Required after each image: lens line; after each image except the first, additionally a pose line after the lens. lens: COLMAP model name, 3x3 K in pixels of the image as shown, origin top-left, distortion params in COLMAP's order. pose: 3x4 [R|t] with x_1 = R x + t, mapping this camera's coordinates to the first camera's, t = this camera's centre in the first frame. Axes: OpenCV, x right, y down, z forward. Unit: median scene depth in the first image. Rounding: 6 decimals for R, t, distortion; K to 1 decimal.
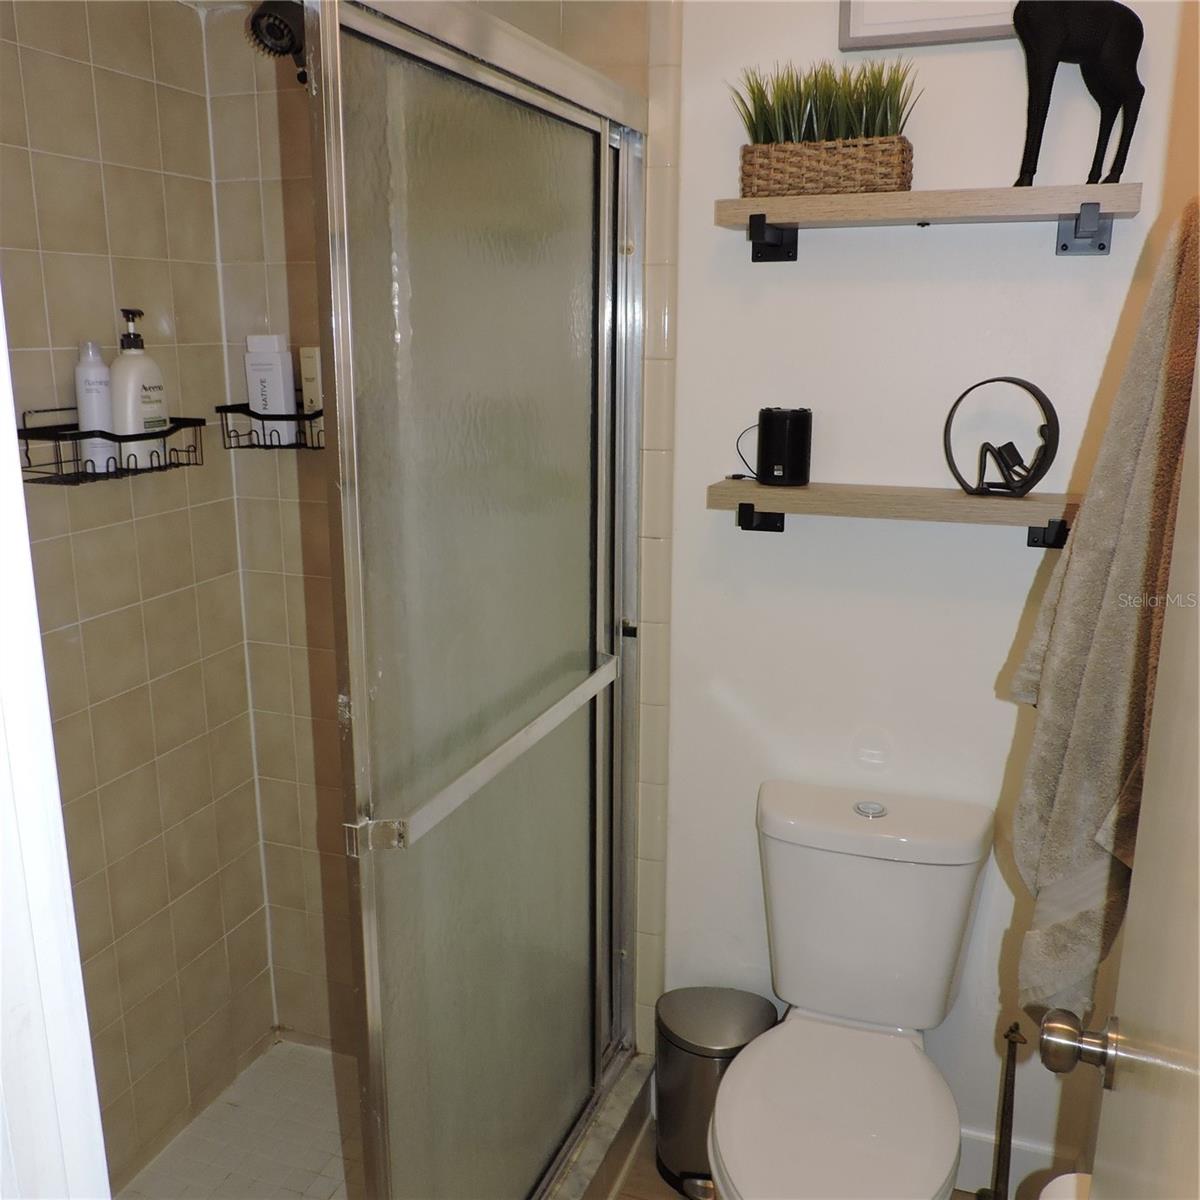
lens RADIAL K [[1134.4, 0, 599.6], [0, 1134.4, 600.0], [0, 0, 1]] dist [-0.020621, 0.000000]
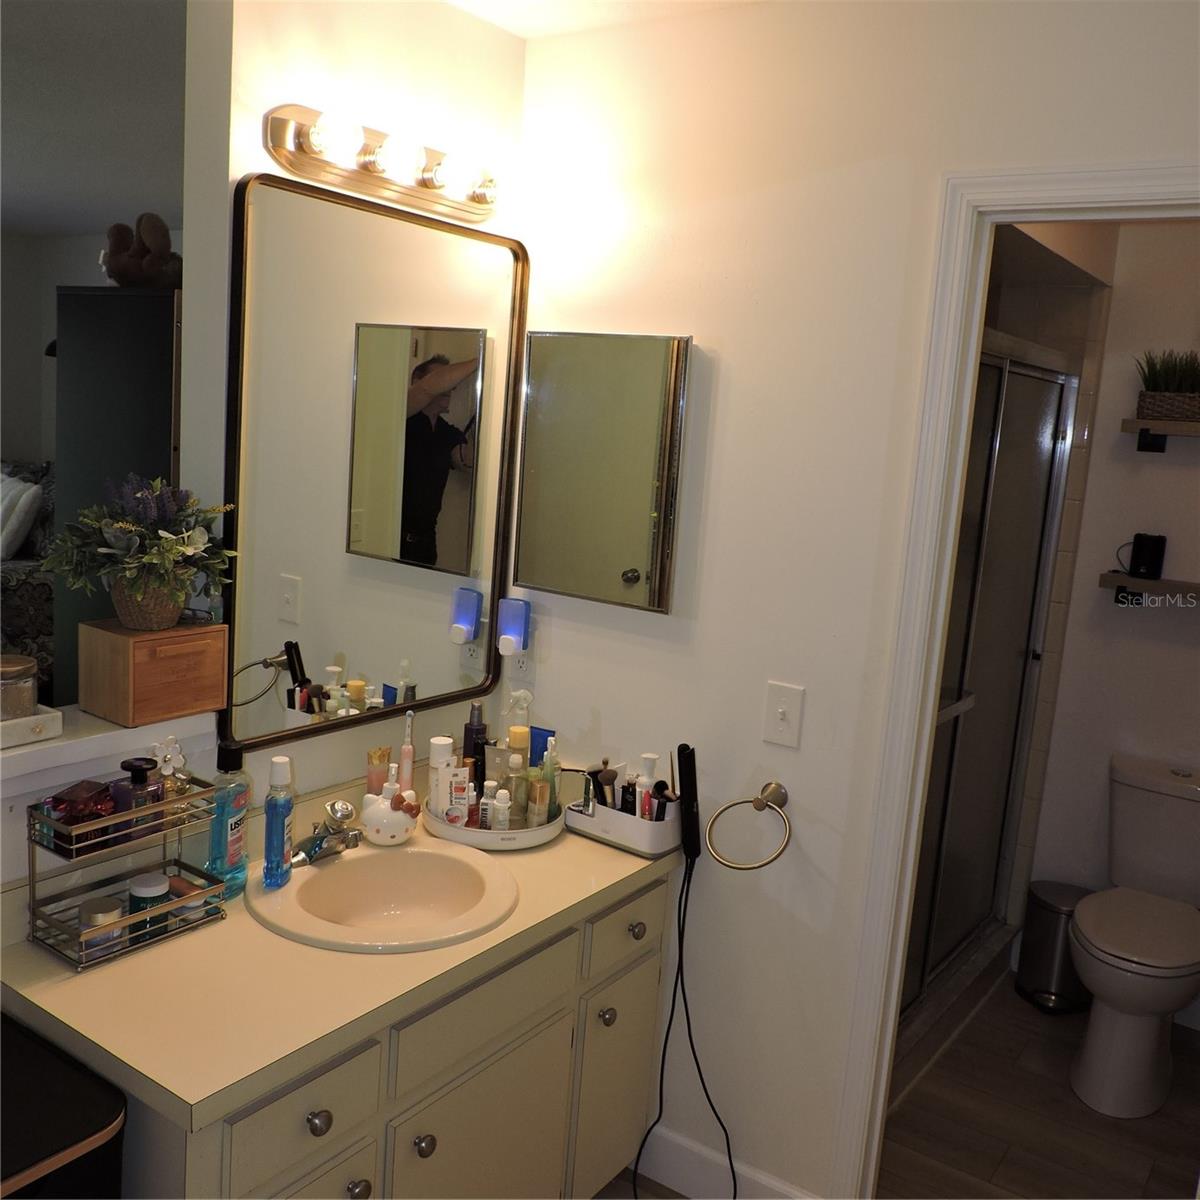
lens RADIAL K [[1134.4, 0, 596.0], [0, 1134.4, 601.9], [0, 0, 1]] dist [-0.020621, 0.000000]
pose [[0.962914, 0.104291, -0.248837, -0.218529], [-0.122256, 0.990813, -0.057824, 0.141118], [0.240520, 0.086102, 0.966818, -0.897337]]
